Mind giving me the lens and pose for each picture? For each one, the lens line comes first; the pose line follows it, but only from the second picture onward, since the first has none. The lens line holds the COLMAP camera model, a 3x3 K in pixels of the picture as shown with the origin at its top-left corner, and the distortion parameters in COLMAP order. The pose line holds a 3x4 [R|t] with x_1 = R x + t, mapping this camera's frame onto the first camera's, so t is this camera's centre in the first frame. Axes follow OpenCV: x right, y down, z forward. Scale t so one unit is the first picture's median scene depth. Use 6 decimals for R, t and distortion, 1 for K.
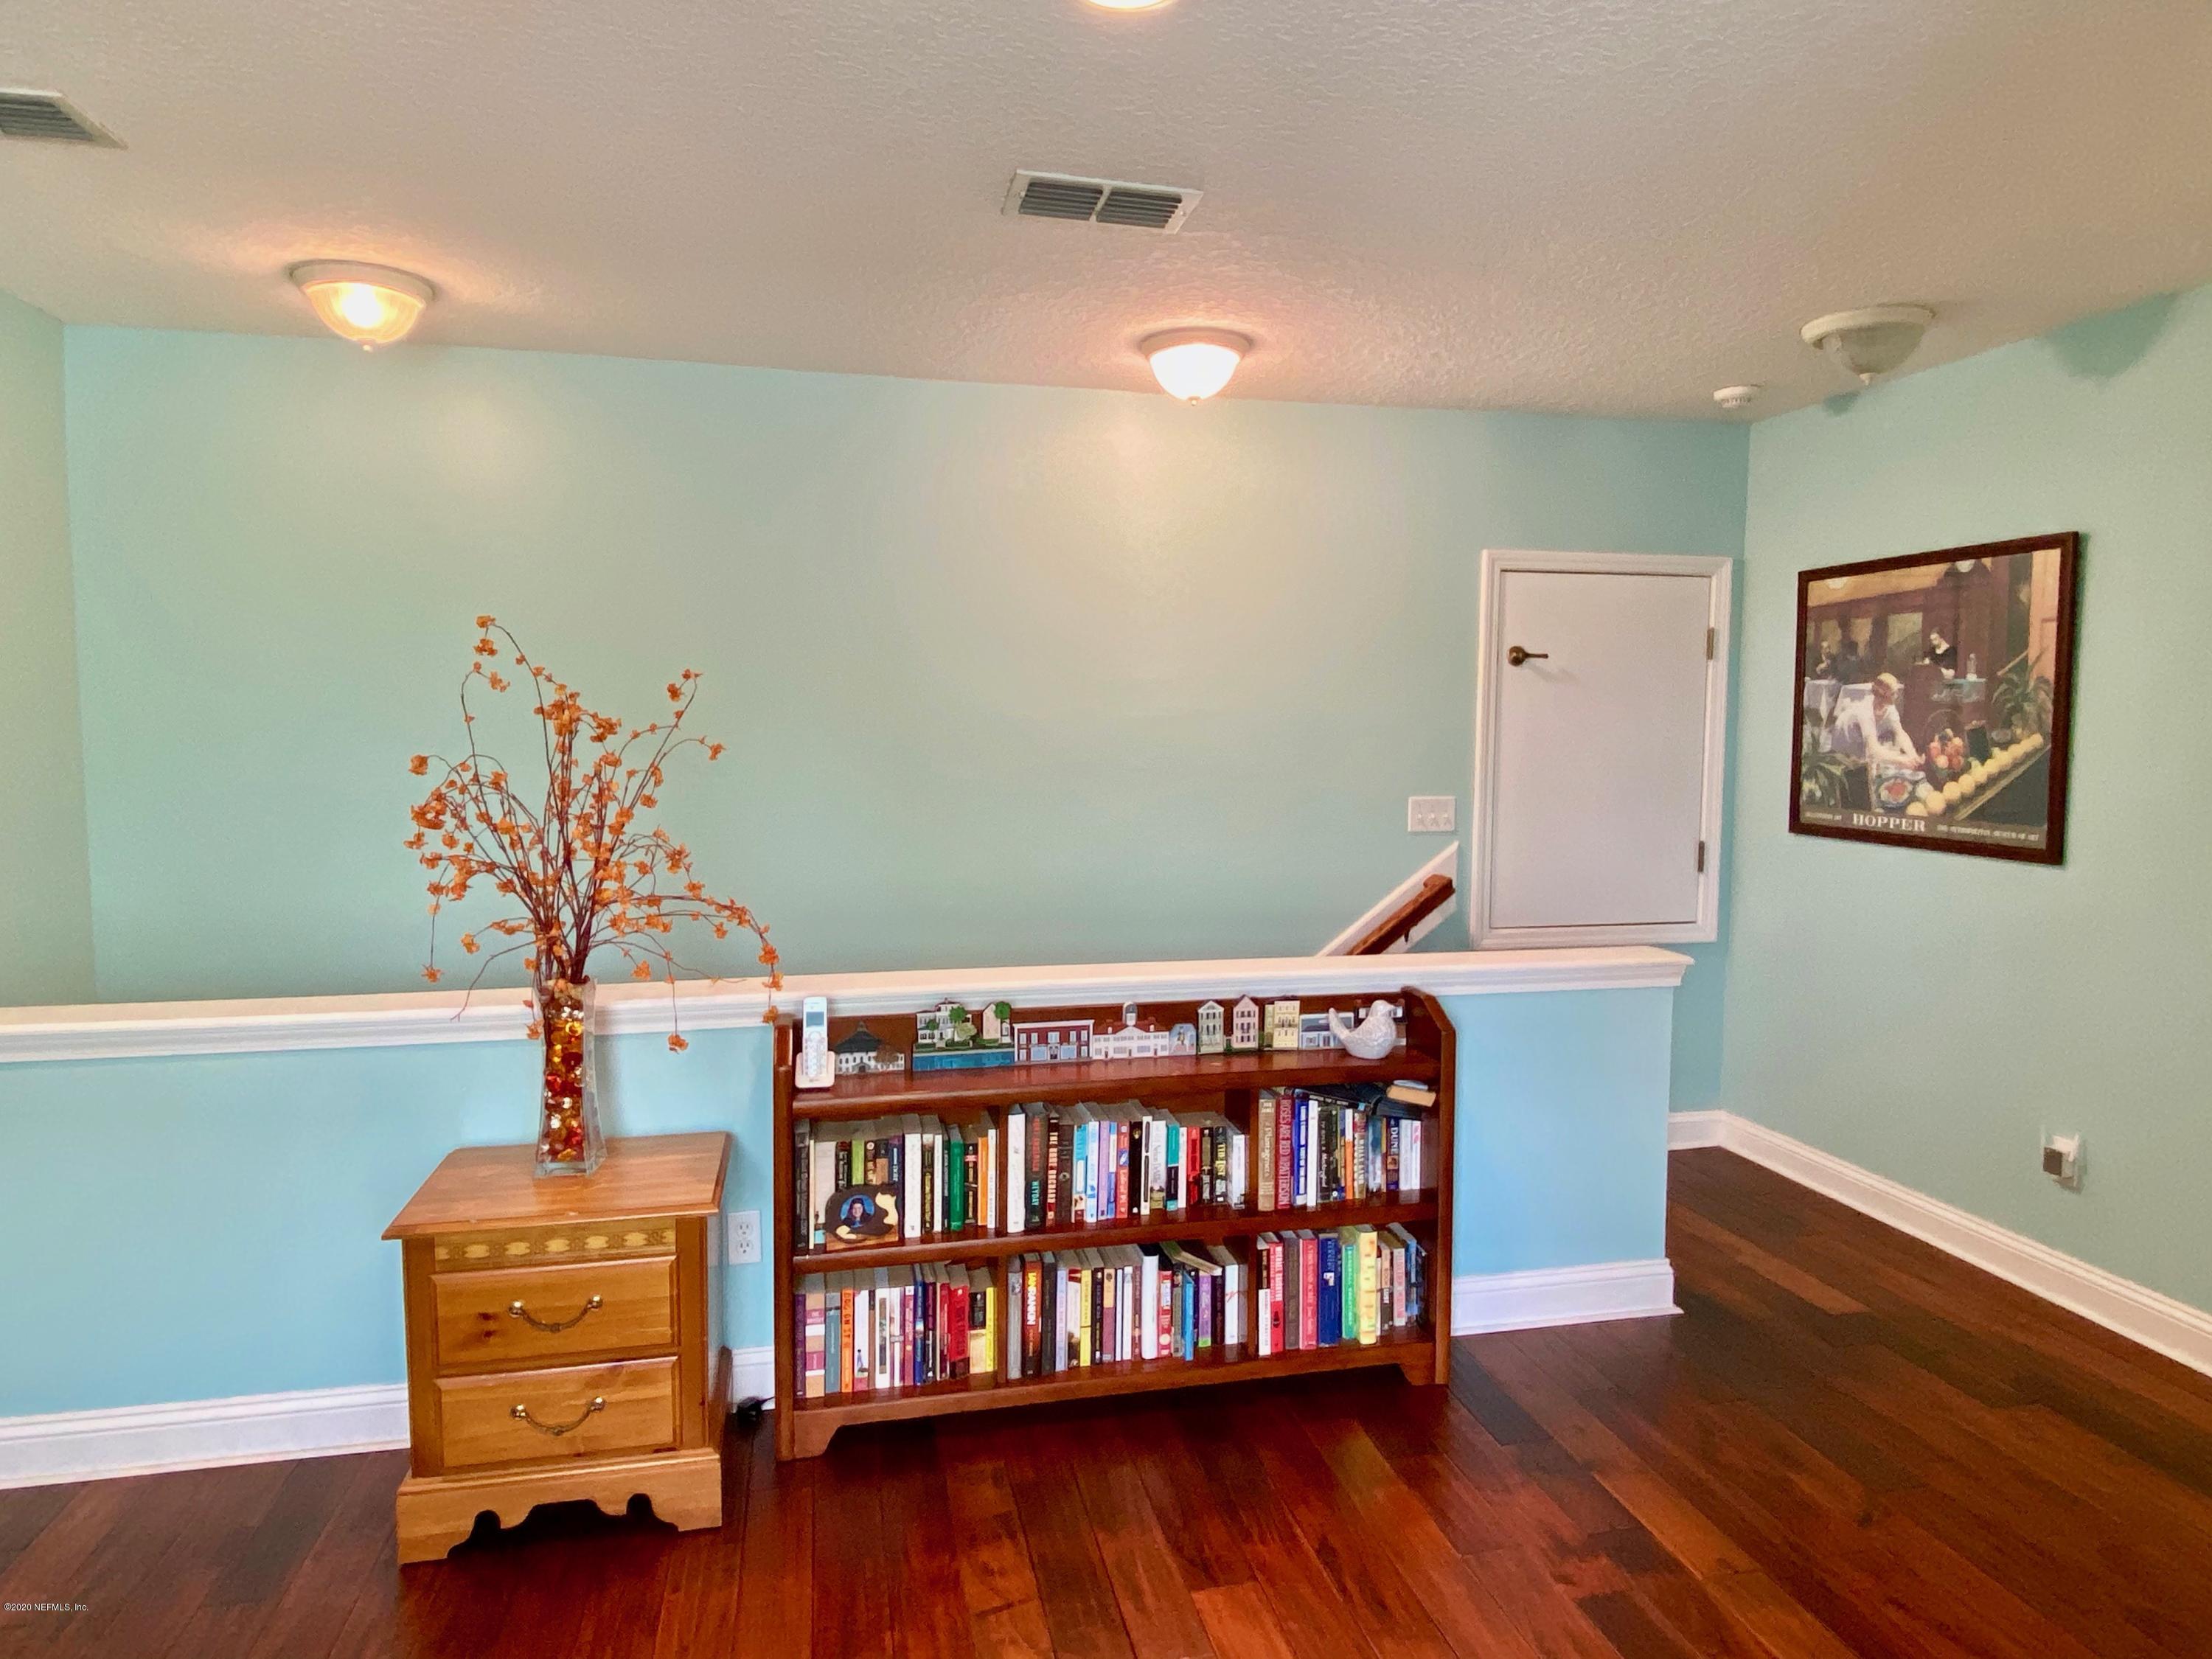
lens RADIAL K [[1316.9, 0, 1107.5], [0, 1316.9, 819.4], [0, 0, 1]] dist [-0.003701, -0.001480]
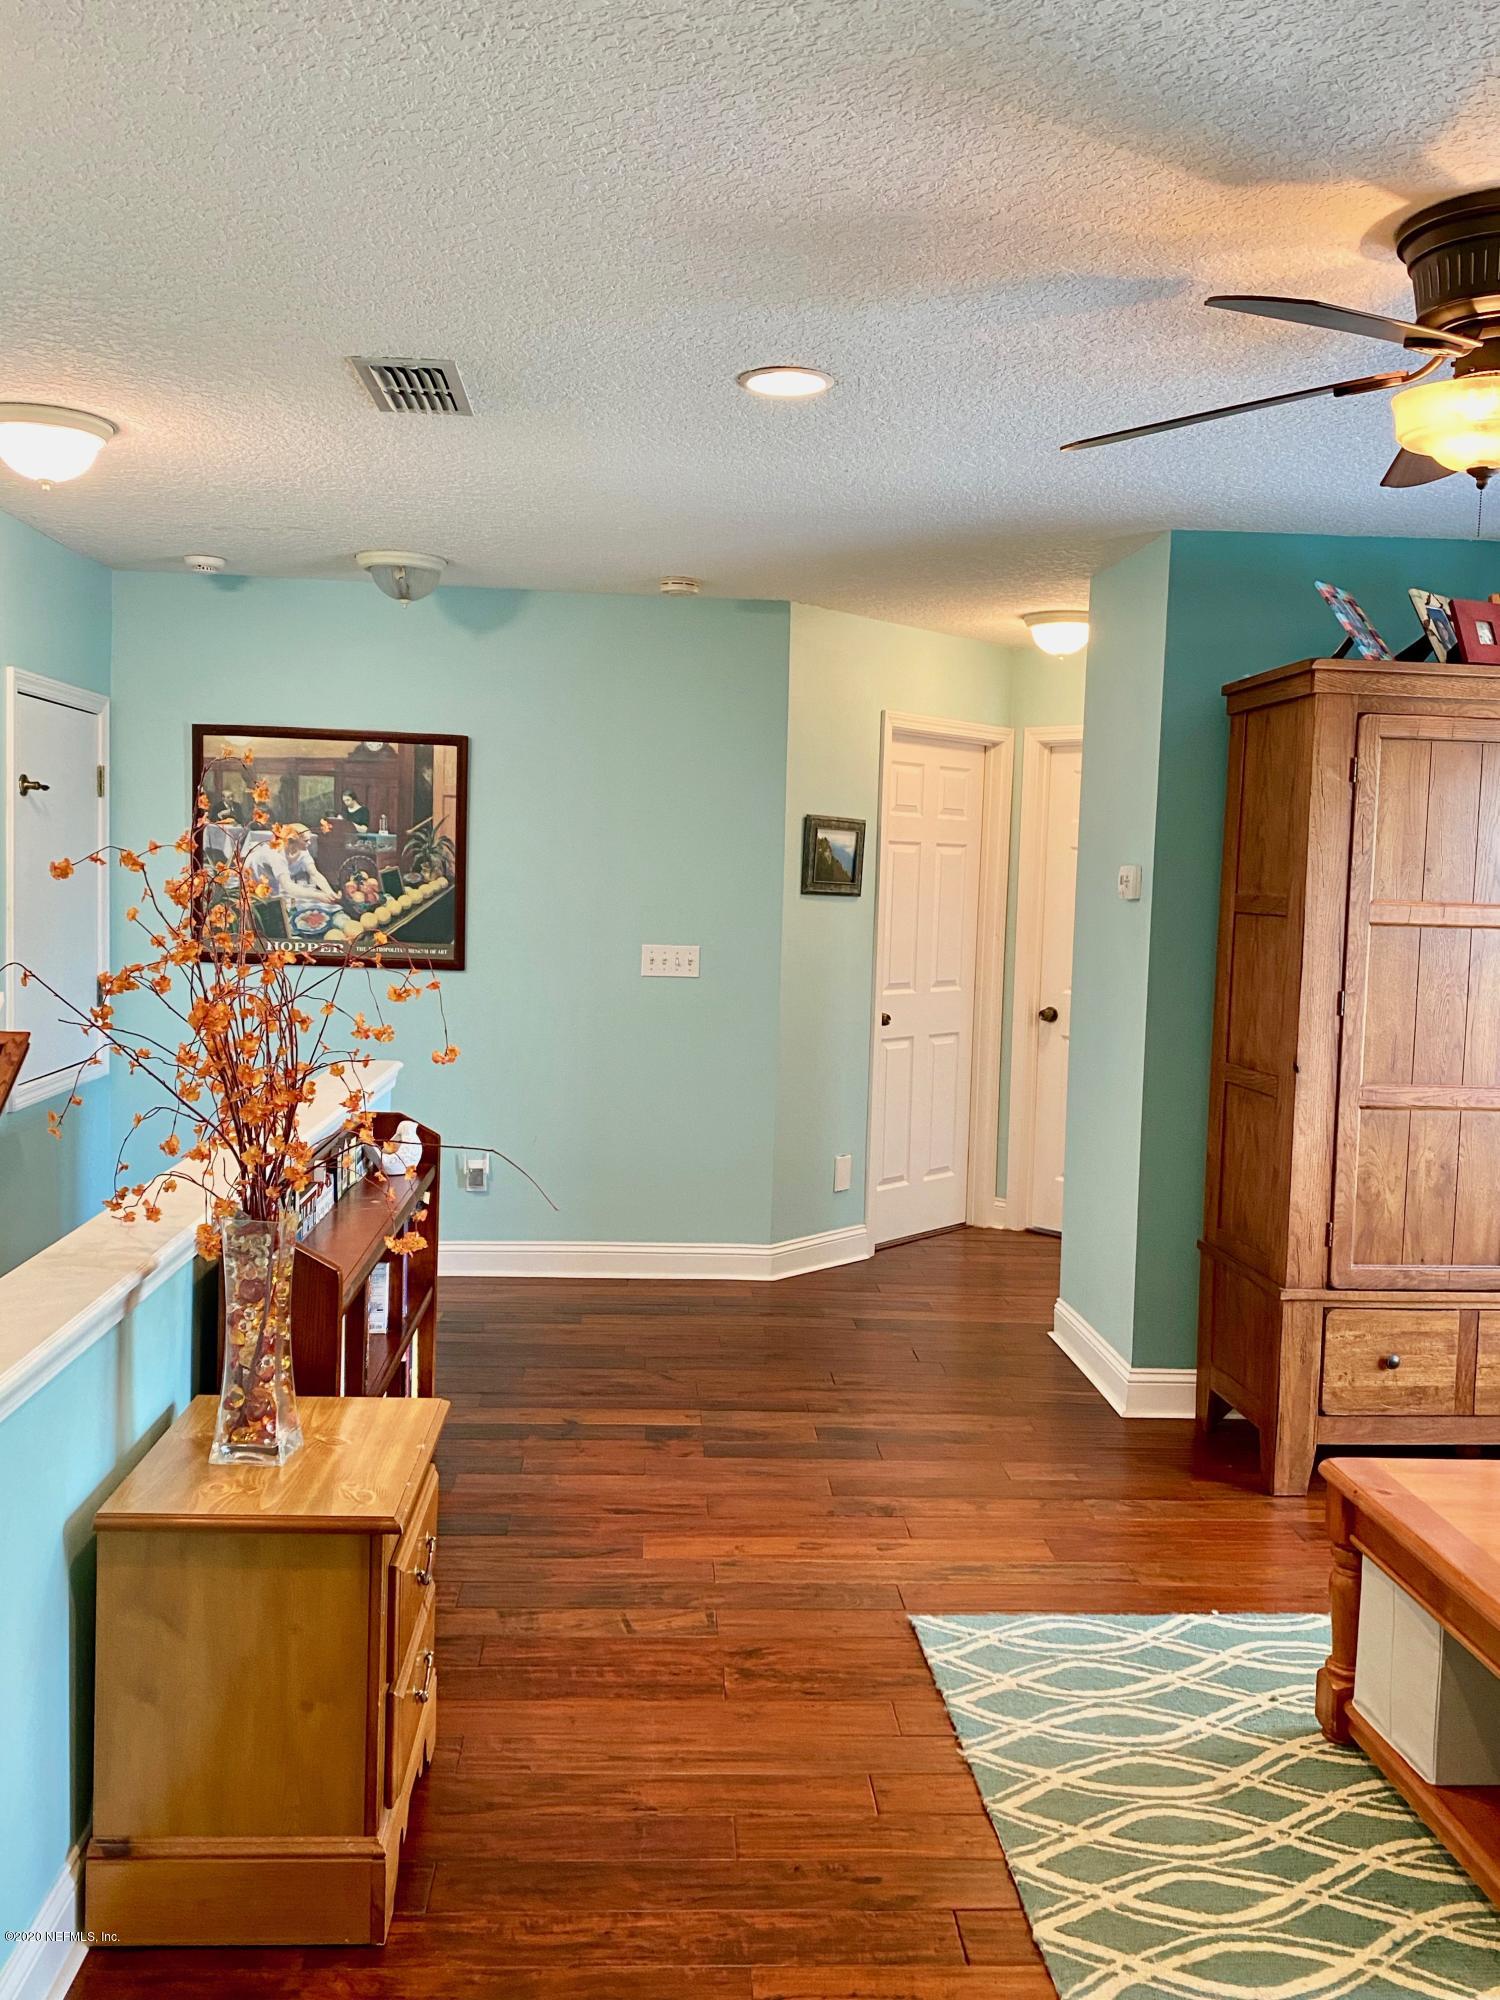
lens RADIAL K [[1636.1, 0, 745.6], [0, 1636.1, 998.8], [0, 0, 1]] dist [0.003600, 0.001031]
pose [[0.166214, -0.076966, 0.983081, -0.879071], [0.039670, 0.996664, 0.071322, -0.044429], [-0.985291, 0.027144, 0.168713, 0.367012]]
